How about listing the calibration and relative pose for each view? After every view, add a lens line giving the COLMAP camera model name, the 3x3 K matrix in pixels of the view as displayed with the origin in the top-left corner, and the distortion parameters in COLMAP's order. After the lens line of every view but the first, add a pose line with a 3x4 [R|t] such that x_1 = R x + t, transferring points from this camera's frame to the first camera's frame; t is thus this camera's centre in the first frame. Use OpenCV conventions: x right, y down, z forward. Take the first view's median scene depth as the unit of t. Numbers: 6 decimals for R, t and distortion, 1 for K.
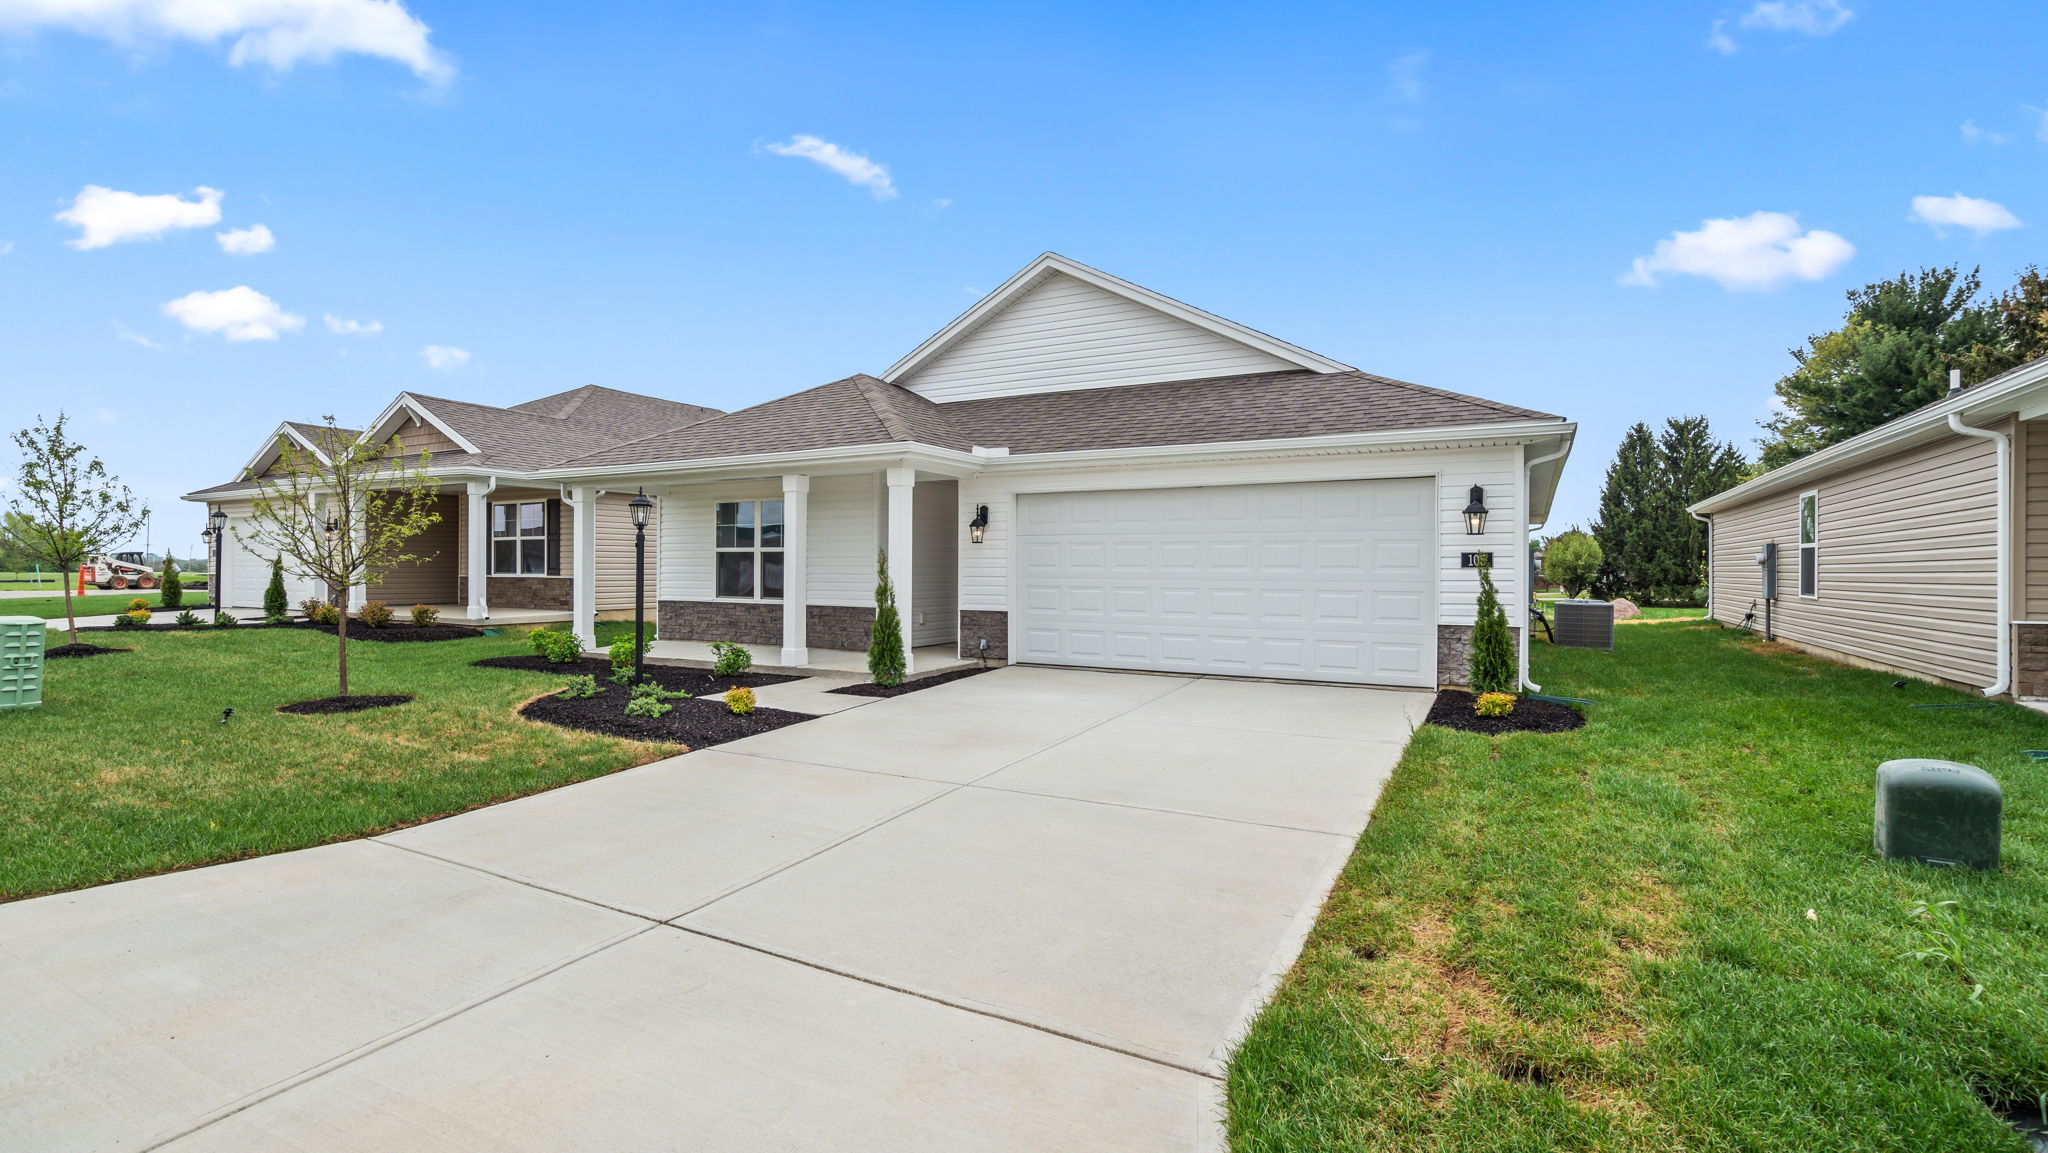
lens RADIAL K [[924.0, 0, 1017.4], [0, 924.0, 556.8], [0, 0, 1]] dist [-0.003177, 0.000712]
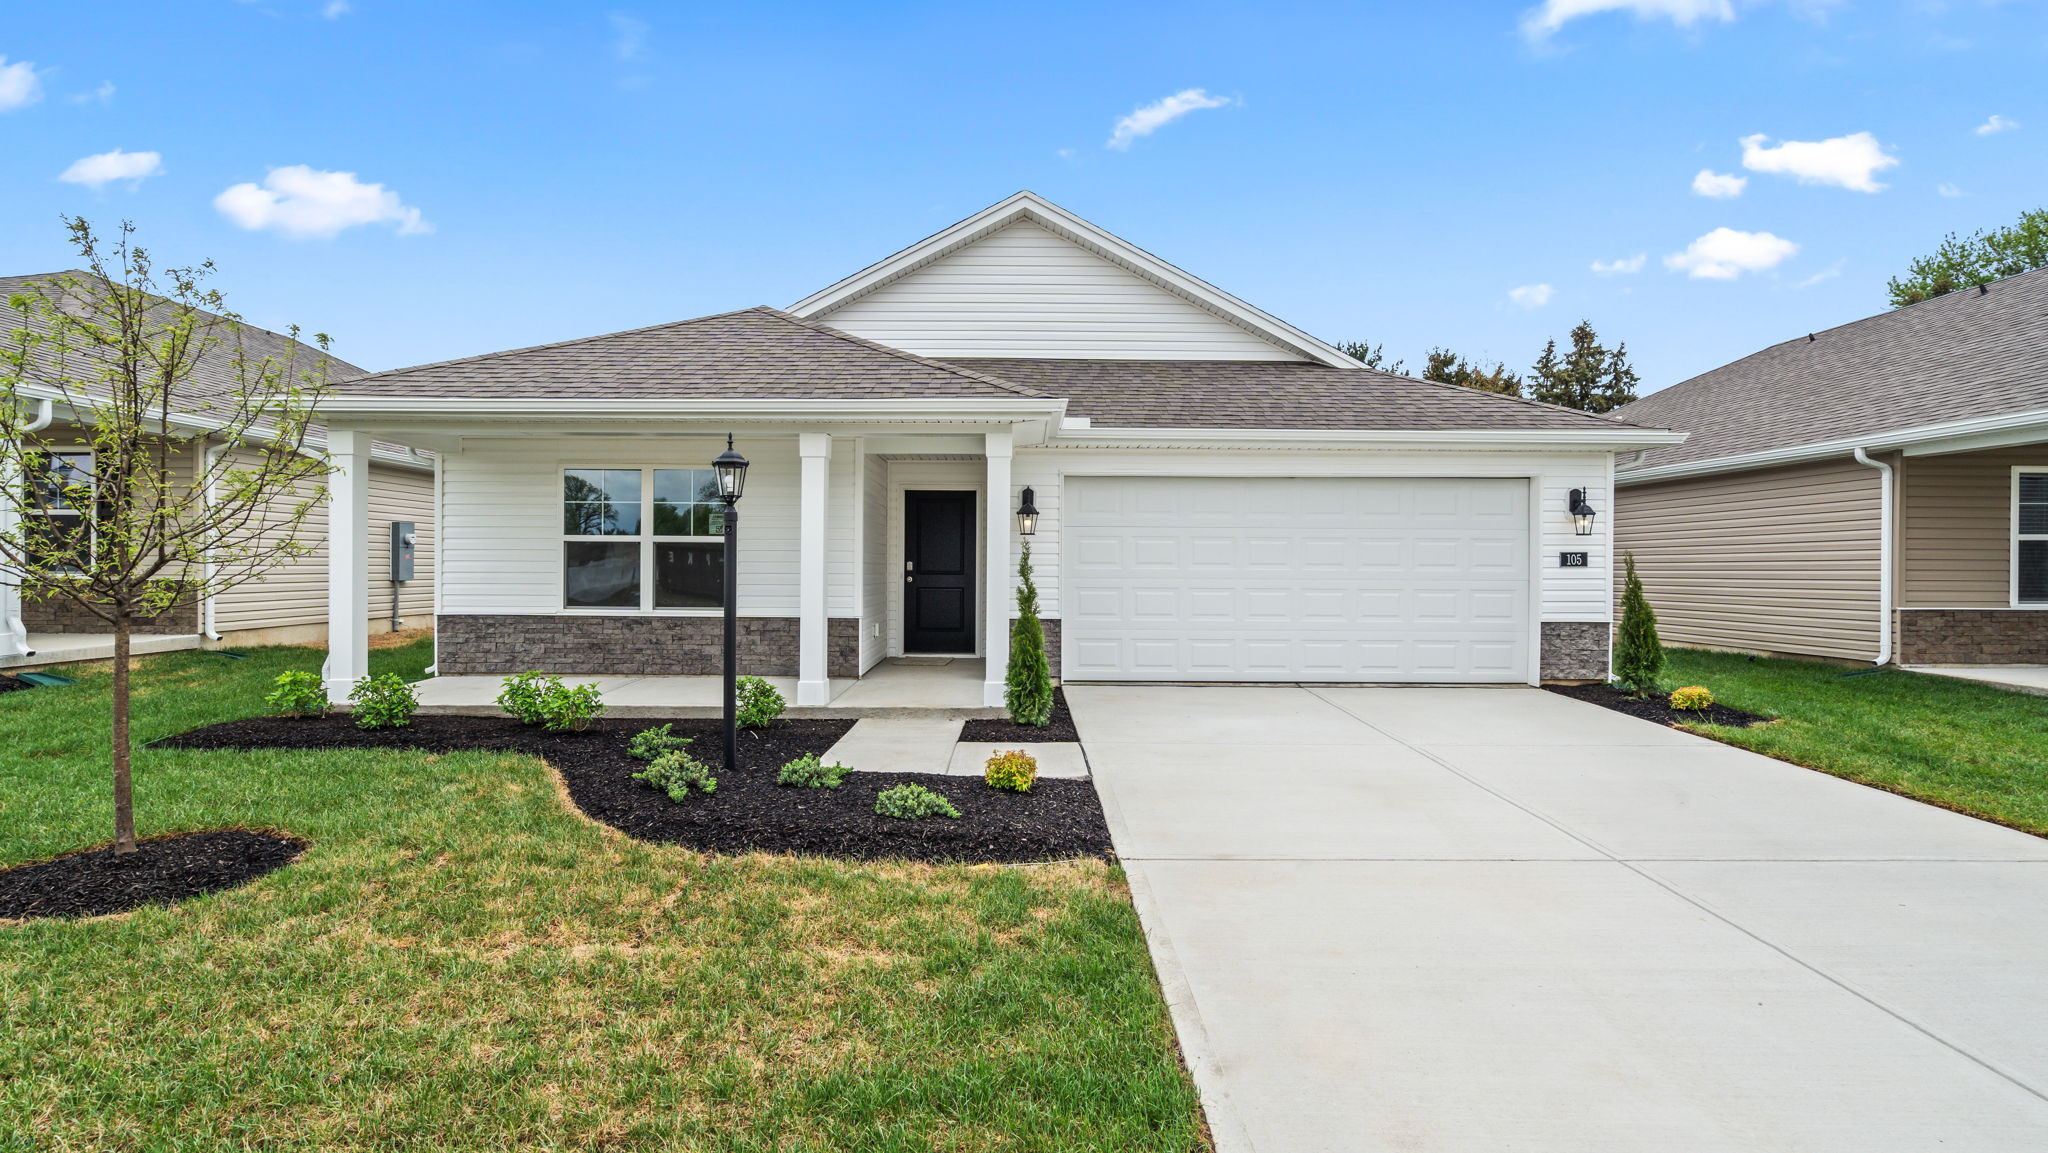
lens RADIAL K [[922.5, 0, 1007.3], [0, 922.5, 562.1], [0, 0, 1]] dist [-0.007207, -0.000157]
pose [[0.874579, 0.003027, 0.484874, -0.453840], [-0.007826, 0.999938, 0.007874, 0.002724], [-0.484820, -0.010681, 0.874549, 0.315744]]
